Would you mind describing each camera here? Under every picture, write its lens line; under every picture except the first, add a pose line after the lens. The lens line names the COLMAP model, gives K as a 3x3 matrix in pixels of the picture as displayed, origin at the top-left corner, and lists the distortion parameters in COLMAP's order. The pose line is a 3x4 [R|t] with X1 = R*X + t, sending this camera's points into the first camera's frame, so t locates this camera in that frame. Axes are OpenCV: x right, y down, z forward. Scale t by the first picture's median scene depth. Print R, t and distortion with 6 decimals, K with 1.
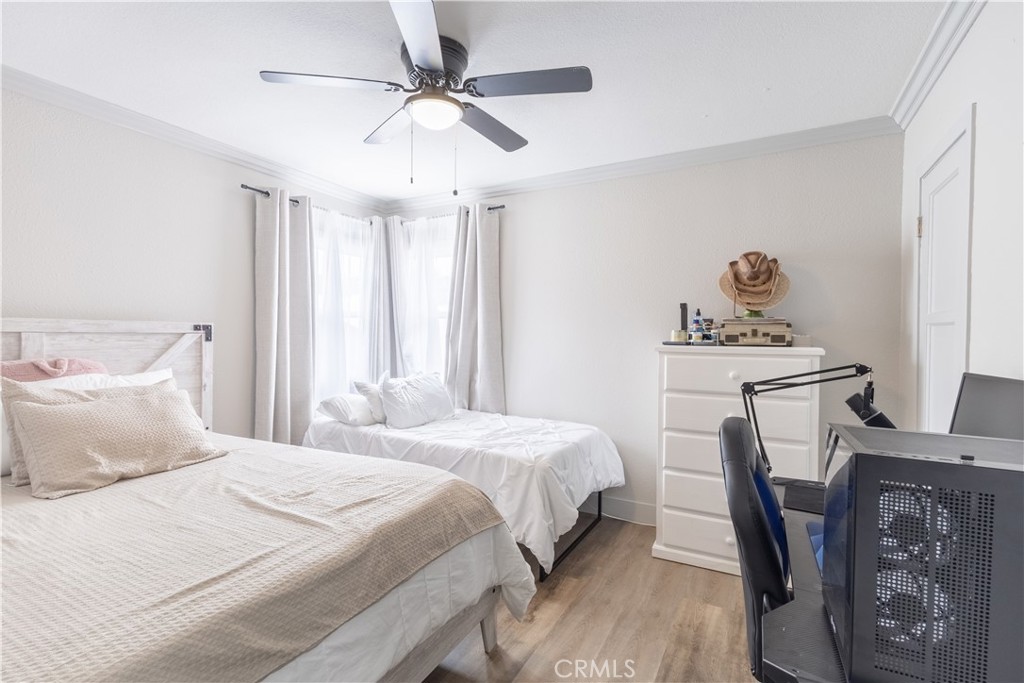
lens RADIAL K [[469.9, 0, 514.2], [0, 469.9, 339.9], [0, 0, 1]] dist [0.012340, -0.003487]
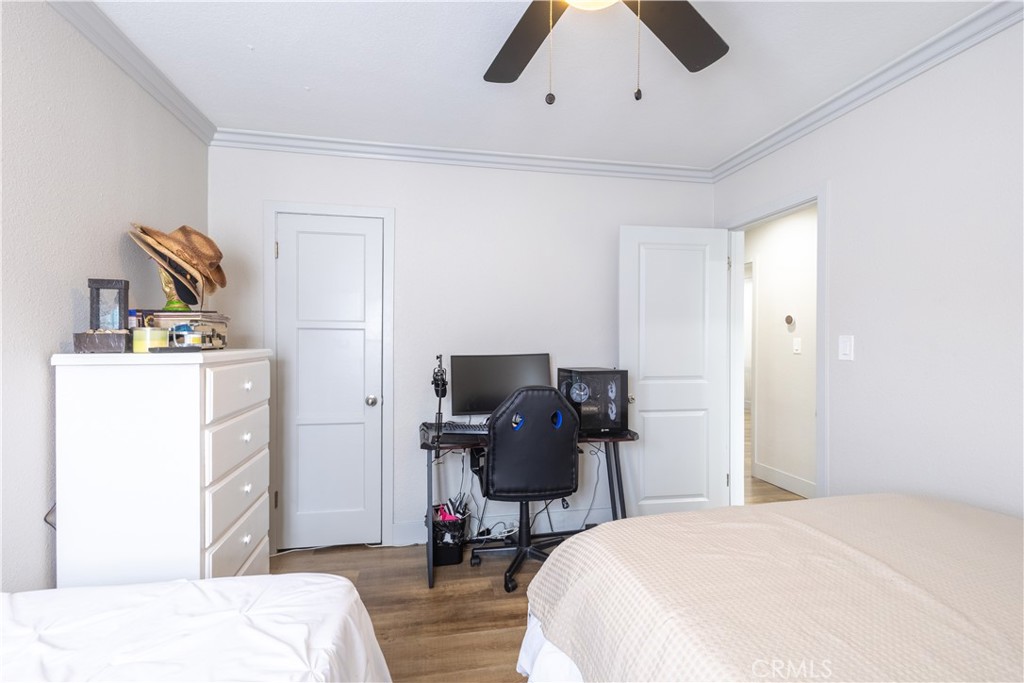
lens RADIAL K [[469.9, 0, 511.9], [0, 469.9, 340.8], [0, 0, 1]] dist [0.012340, -0.003487]
pose [[-0.643556, -0.009401, 0.765341, -0.523770], [0.000641, 0.999918, 0.012822, -0.014827], [-0.765399, 0.008742, -0.643497, 1.362959]]
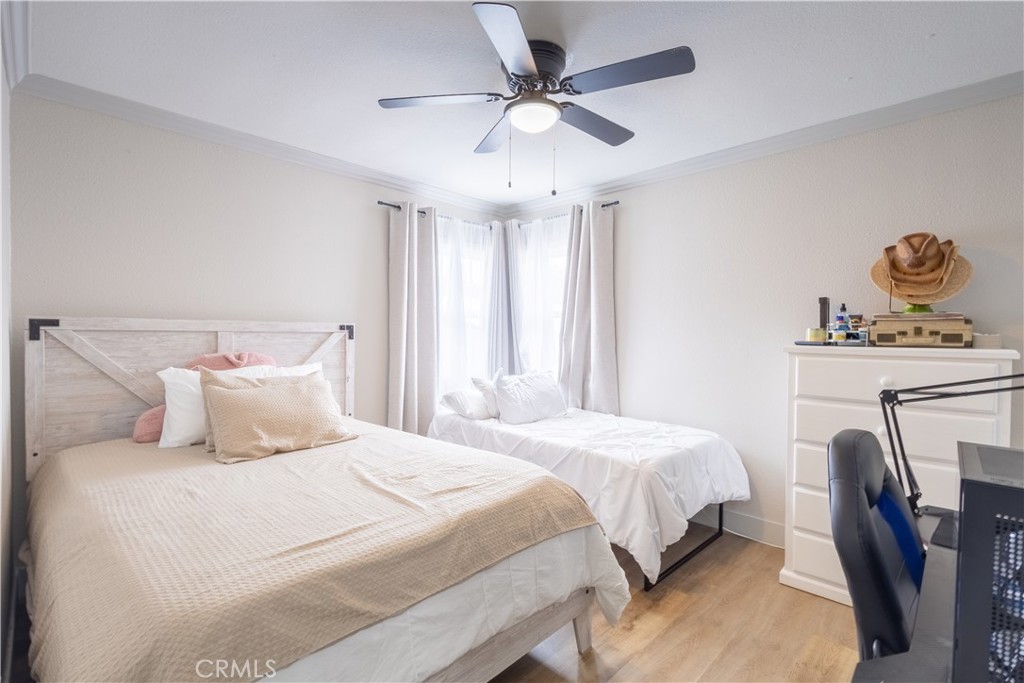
lens RADIAL K [[469.9, 0, 514.4], [0, 469.9, 339.7], [0, 0, 1]] dist [0.012340, -0.003487]
pose [[0.961182, 0.003183, -0.275897, 0.070240], [-0.003031, 0.999995, 0.000978, 0.002029], [0.275899, -0.000104, 0.961187, 0.005275]]
